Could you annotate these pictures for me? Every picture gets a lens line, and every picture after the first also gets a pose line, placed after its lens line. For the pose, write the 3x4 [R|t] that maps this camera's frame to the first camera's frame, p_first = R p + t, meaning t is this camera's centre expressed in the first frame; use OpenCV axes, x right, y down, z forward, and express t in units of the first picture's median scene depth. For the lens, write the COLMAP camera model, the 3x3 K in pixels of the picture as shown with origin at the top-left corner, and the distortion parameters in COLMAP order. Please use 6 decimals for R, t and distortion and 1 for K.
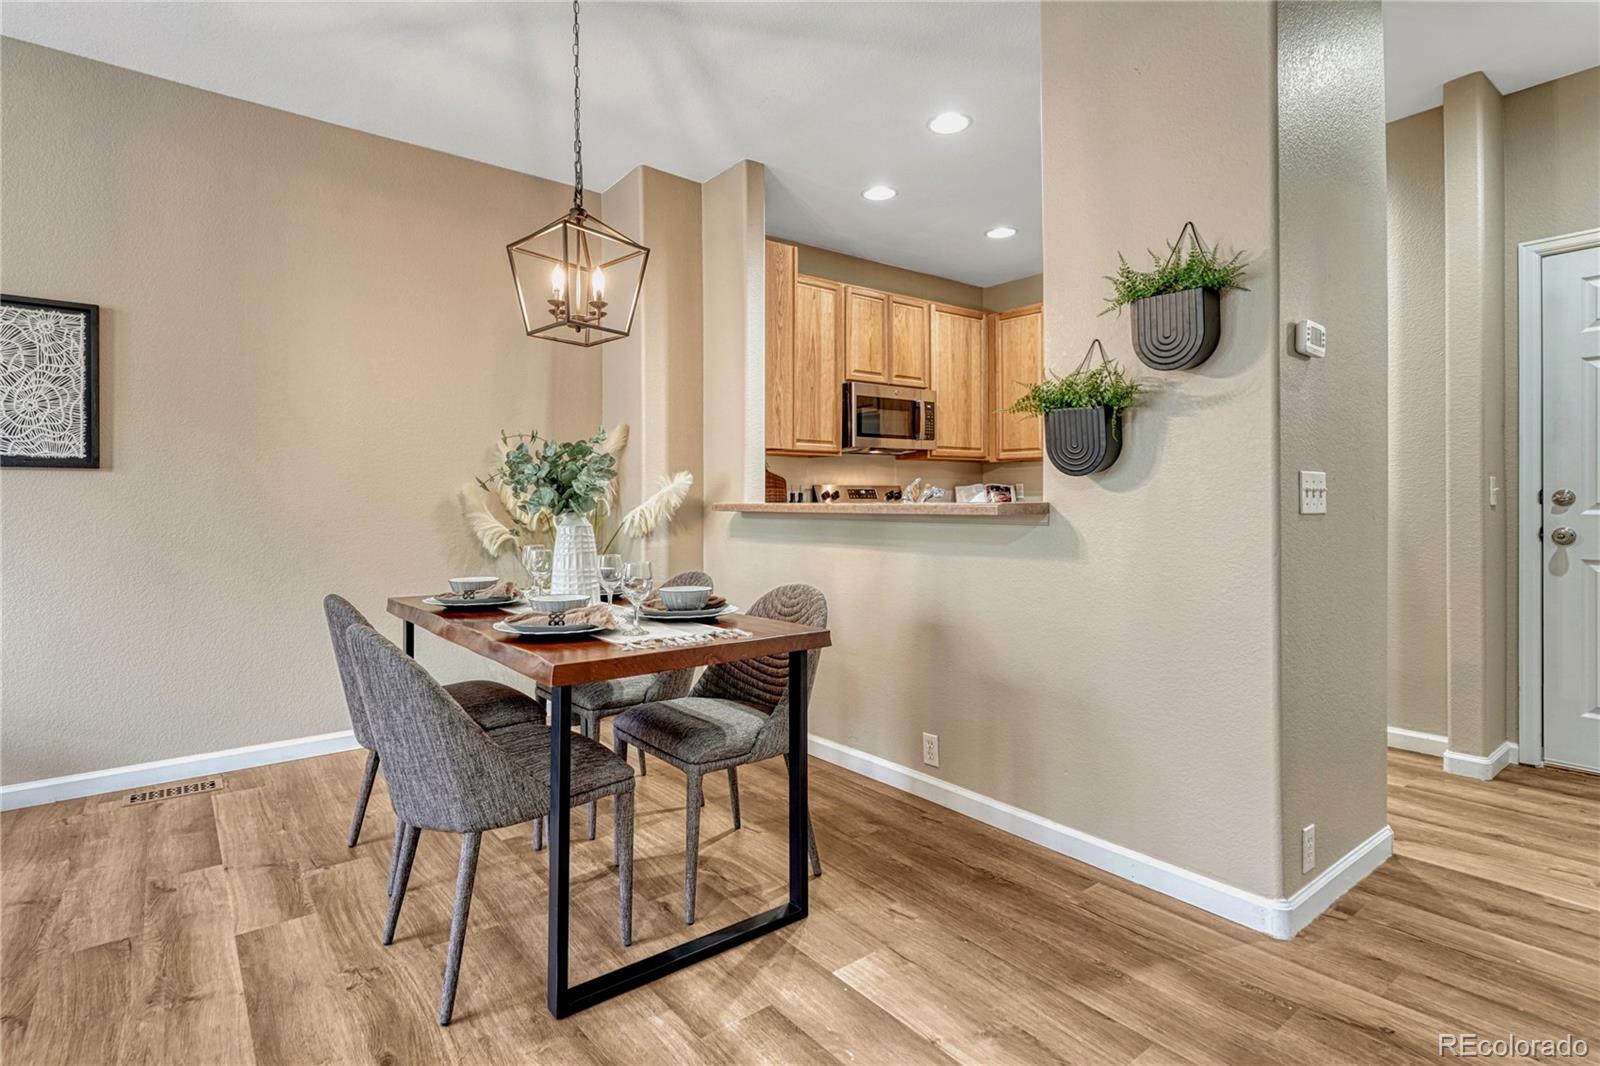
lens RADIAL K [[797.6, 0, 785.1], [0, 797.6, 509.6], [0, 0, 1]] dist [0.015500, -0.000566]
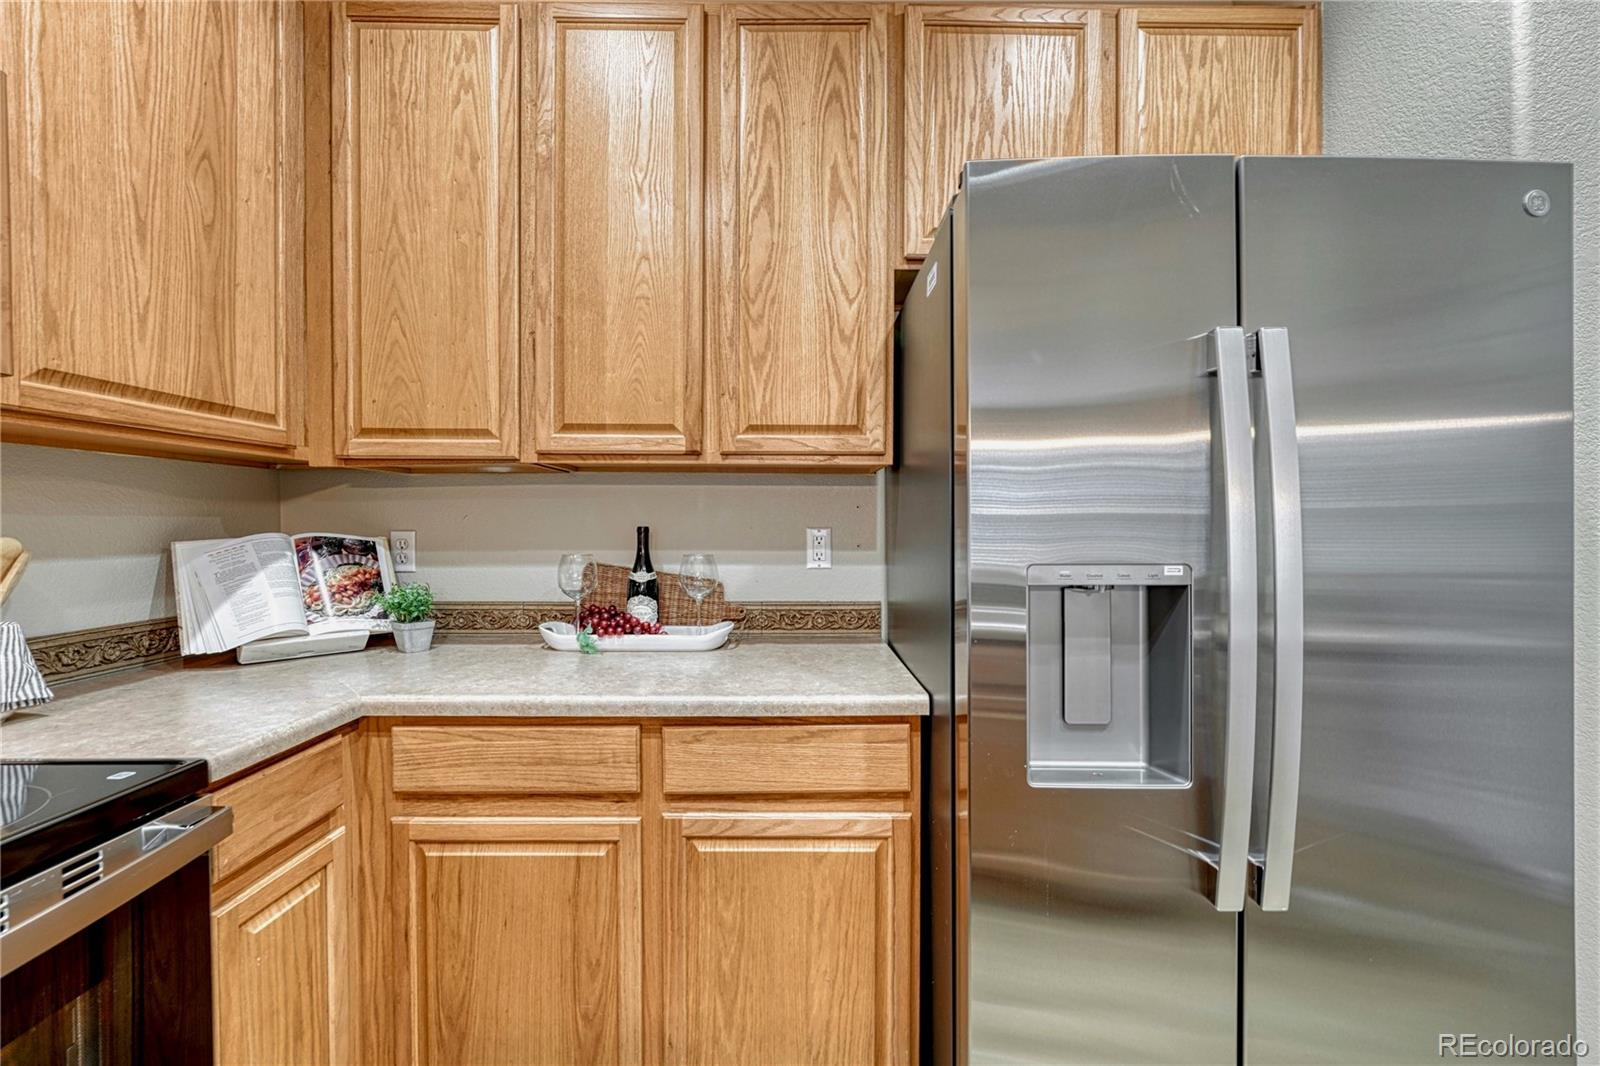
lens RADIAL K [[666.5, 0, 798.0], [0, 666.5, 531.9], [0, 0, 1]] dist [-0.011306, 0.001798]
pose [[0.608950, -0.004551, 0.793196, 0.316092], [0.007705, 0.999970, -0.000177, -0.061114], [-0.793171, 0.006219, 0.608967, 1.312695]]
